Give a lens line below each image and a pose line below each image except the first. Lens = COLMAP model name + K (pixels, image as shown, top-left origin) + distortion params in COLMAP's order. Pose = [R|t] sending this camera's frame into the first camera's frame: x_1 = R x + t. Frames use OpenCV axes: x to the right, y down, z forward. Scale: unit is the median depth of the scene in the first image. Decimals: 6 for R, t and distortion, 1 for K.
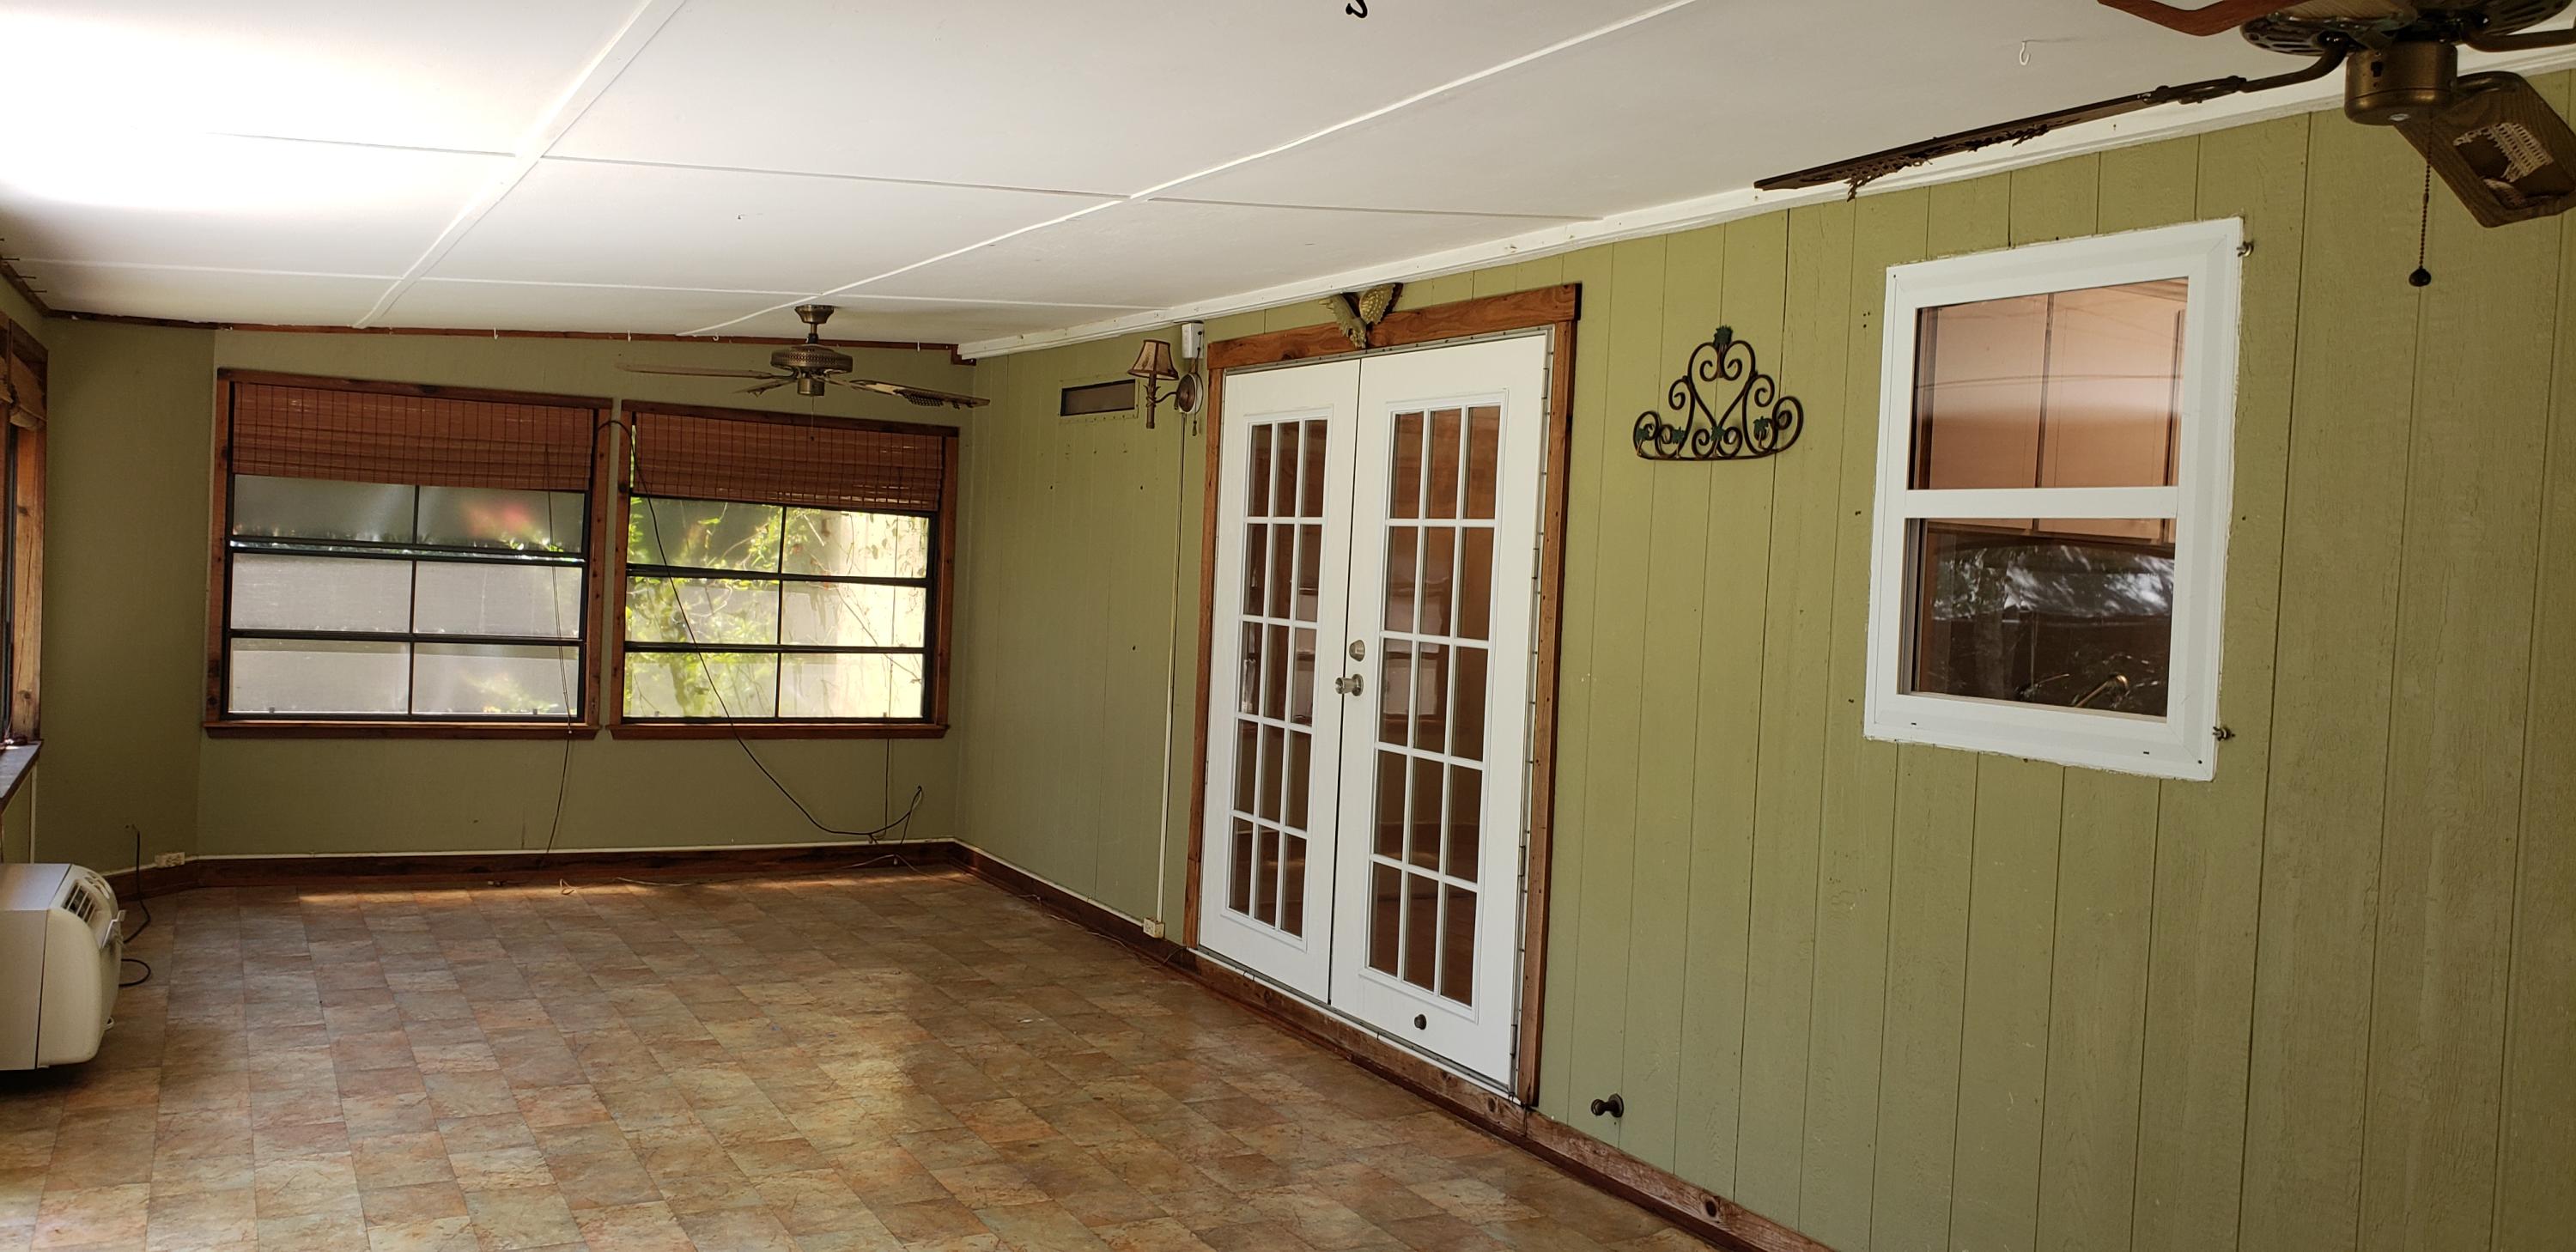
lens RADIAL K [[2008.5, 0, 1252.4], [0, 2008.5, 622.5], [0, 0, 1]] dist [0.099949, -0.187782]
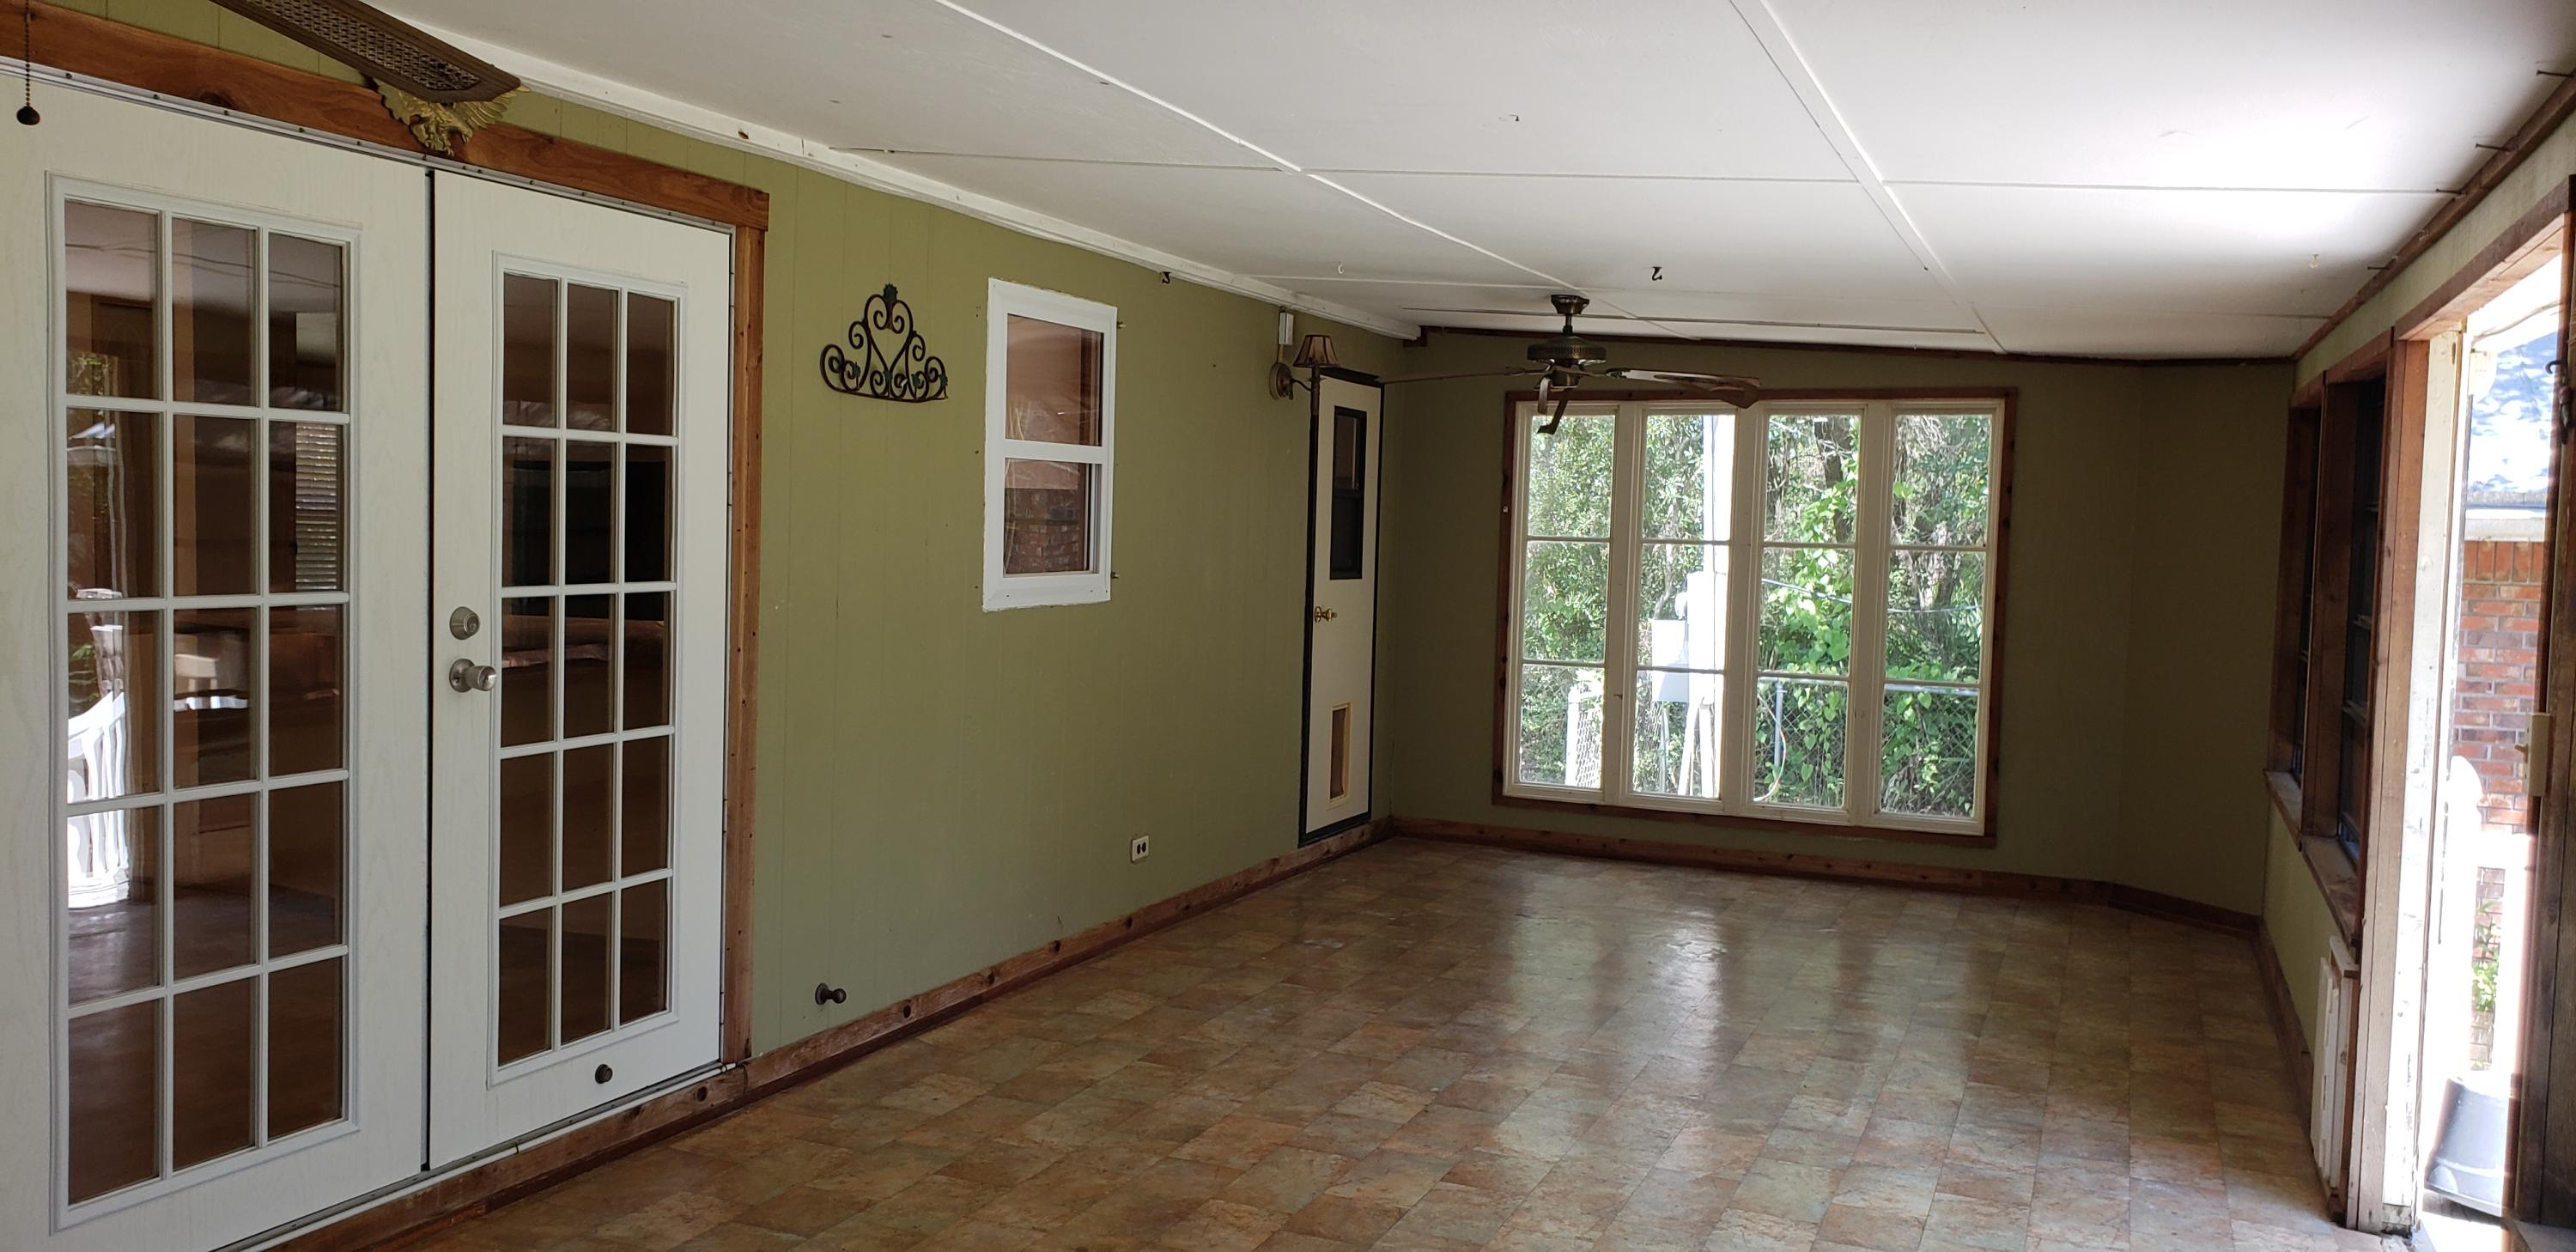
lens RADIAL K [[2008.5, 0, 1252.4], [0, 2008.5, 622.5], [0, 0, 1]] dist [0.099949, -0.187782]
pose [[-0.640438, -0.111362, 0.759894, -0.781817], [-0.038108, 0.992821, 0.113380, -0.090125], [-0.767064, 0.043655, -0.640083, 1.543467]]
